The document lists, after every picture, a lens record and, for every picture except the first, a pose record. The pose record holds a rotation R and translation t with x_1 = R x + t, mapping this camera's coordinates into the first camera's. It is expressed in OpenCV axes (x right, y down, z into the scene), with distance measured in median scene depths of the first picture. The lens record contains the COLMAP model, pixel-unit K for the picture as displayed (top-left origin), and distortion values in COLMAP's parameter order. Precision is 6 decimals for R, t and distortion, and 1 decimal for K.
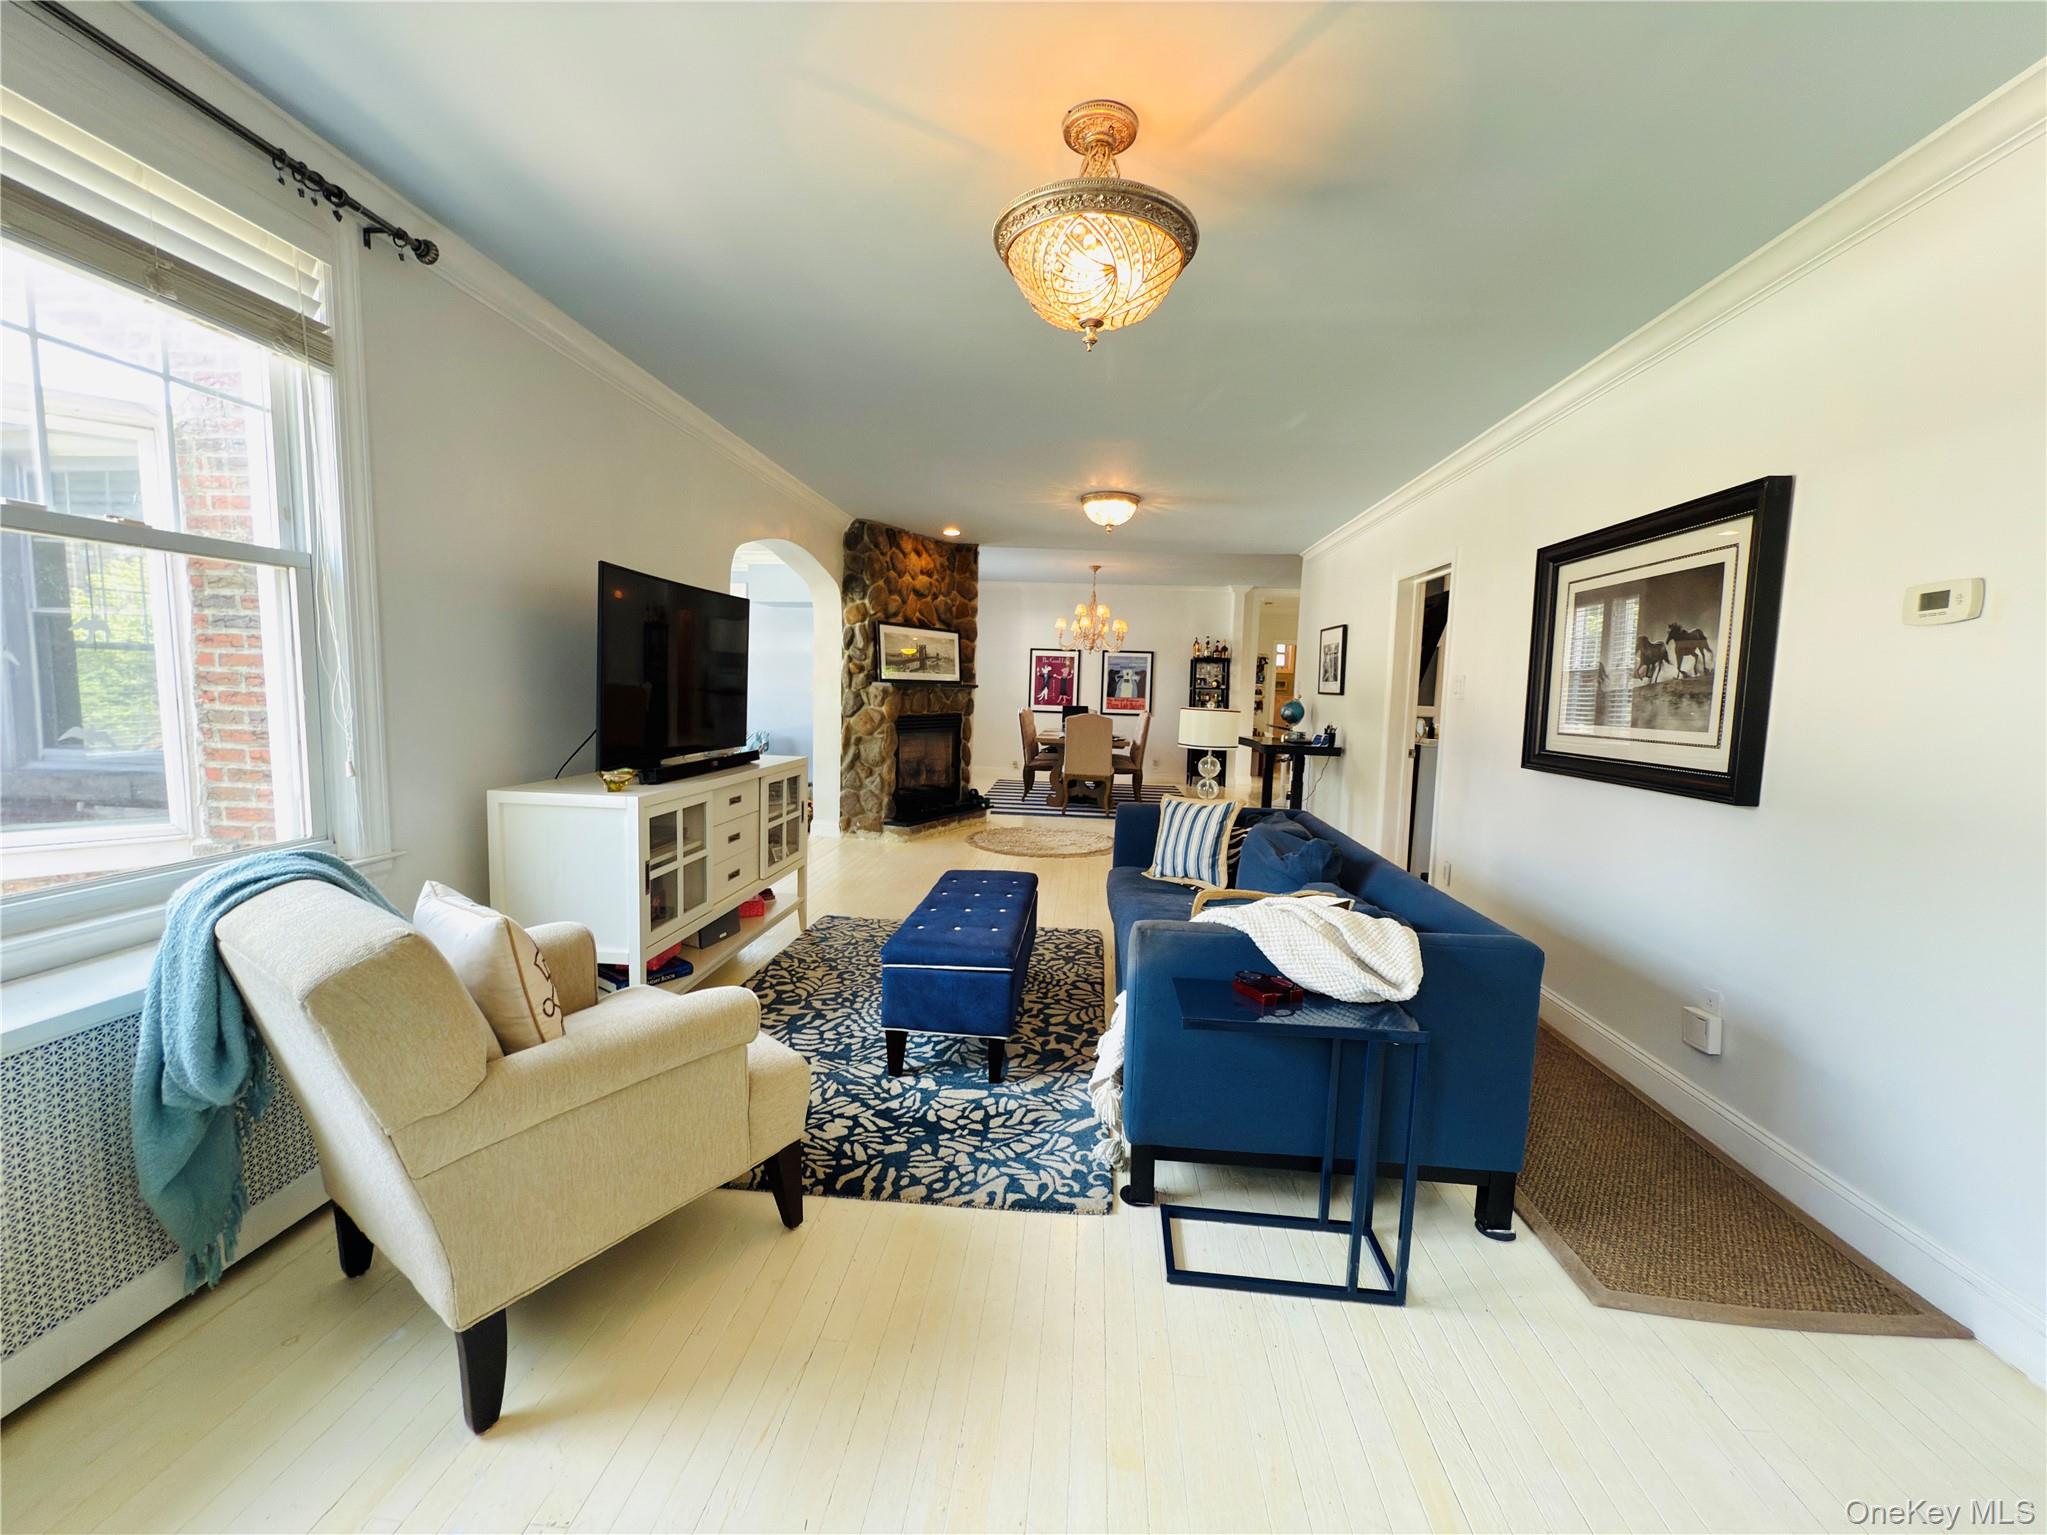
lens RADIAL K [[821.3, 0, 1023.5], [0, 821.3, 768.6], [0, 0, 1]] dist [0.001776, 0.000001]
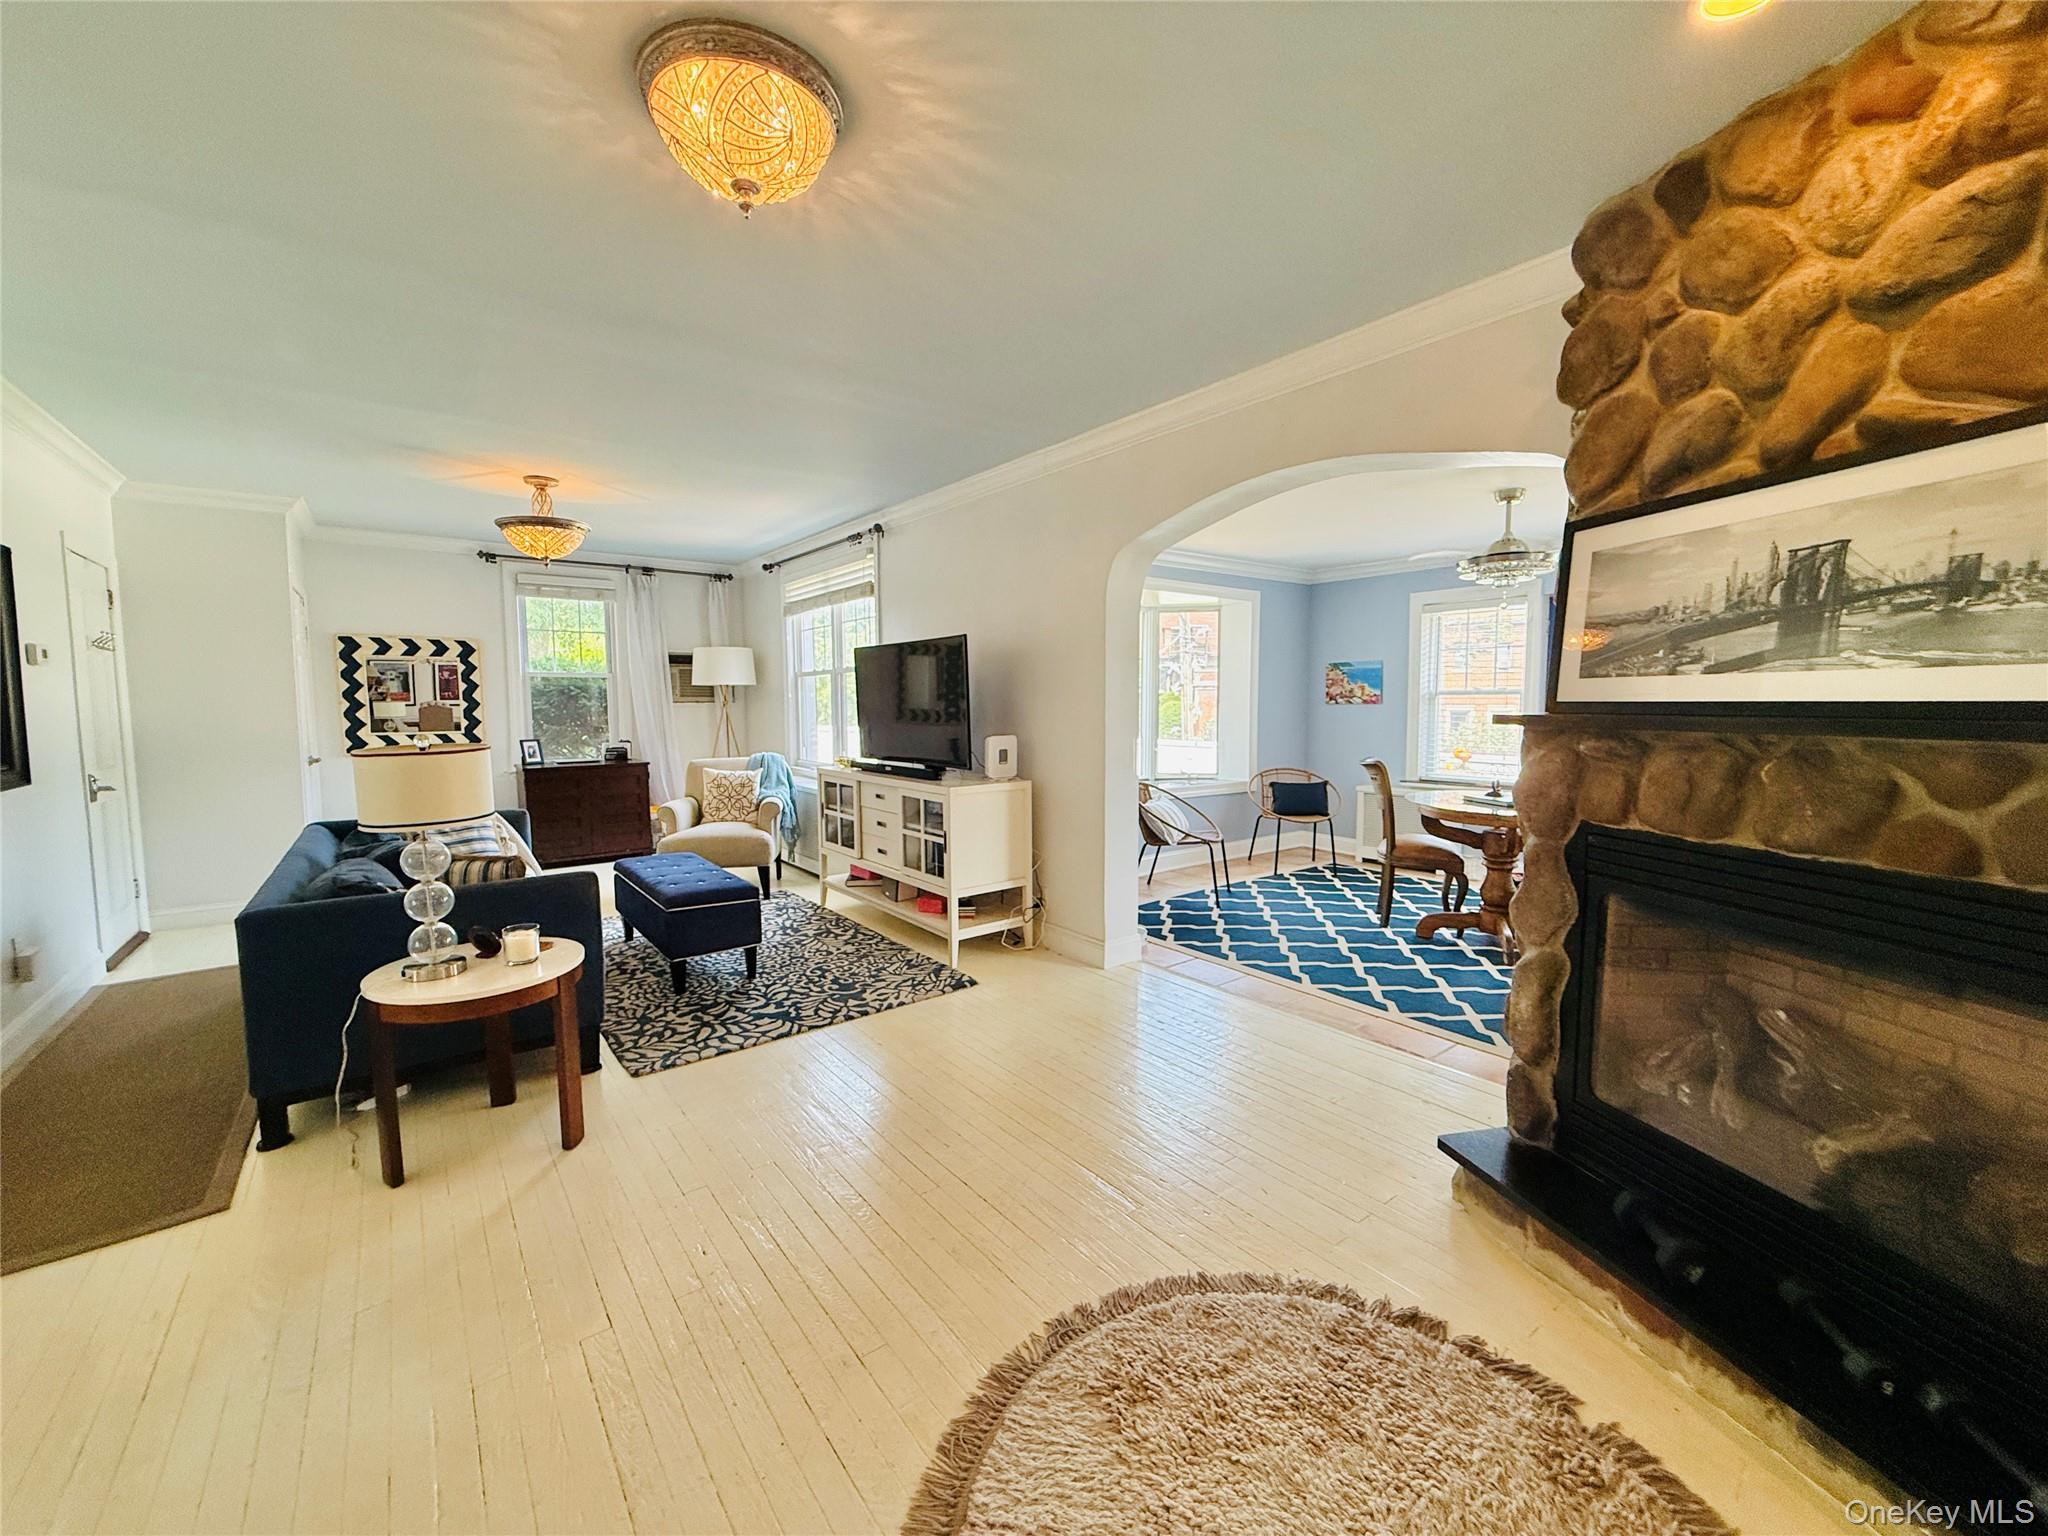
lens RADIAL K [[821.7, 0, 1030.3], [0, 821.7, 763.9], [0, 0, 1]] dist [0.001776, 0.000001]
pose [[-0.736336, 0.028627, -0.676010, 0.335524], [-0.082187, 0.987922, 0.131358, -0.187187], [0.671606, 0.152283, -0.725090, 1.853785]]
